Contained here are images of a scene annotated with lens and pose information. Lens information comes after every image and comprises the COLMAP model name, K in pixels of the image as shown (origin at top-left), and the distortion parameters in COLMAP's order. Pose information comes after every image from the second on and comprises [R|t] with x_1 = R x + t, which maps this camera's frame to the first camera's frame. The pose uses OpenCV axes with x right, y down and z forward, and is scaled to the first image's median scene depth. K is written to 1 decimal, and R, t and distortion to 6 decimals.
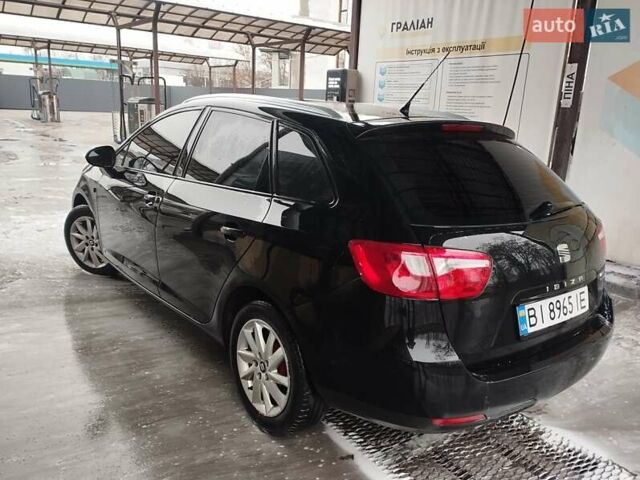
lens RADIAL K [[522.6, 0, 315.1], [0, 522.6, 253.4], [0, 0, 1]] dist [0.096841, -0.114476]
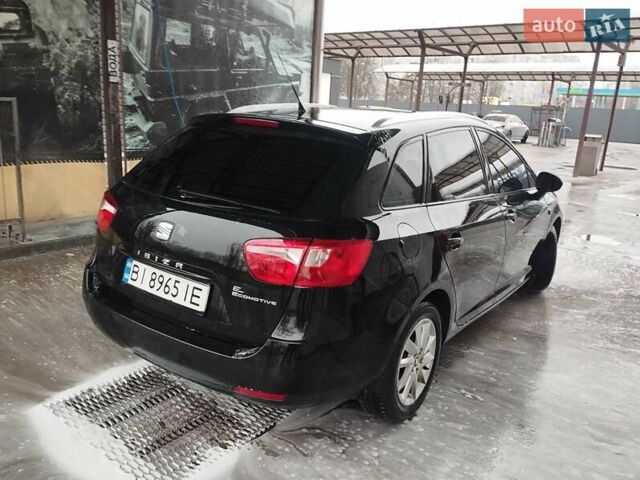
lens RADIAL K [[522.6, 0, 315.1], [0, 522.6, 253.4], [0, 0, 1]] dist [0.096841, -0.114476]
pose [[0.286370, 0.233541, -0.929221, 1.333581], [-0.302505, 0.942269, 0.143593, -0.174004], [0.909111, 0.239973, 0.340485, 0.796534]]
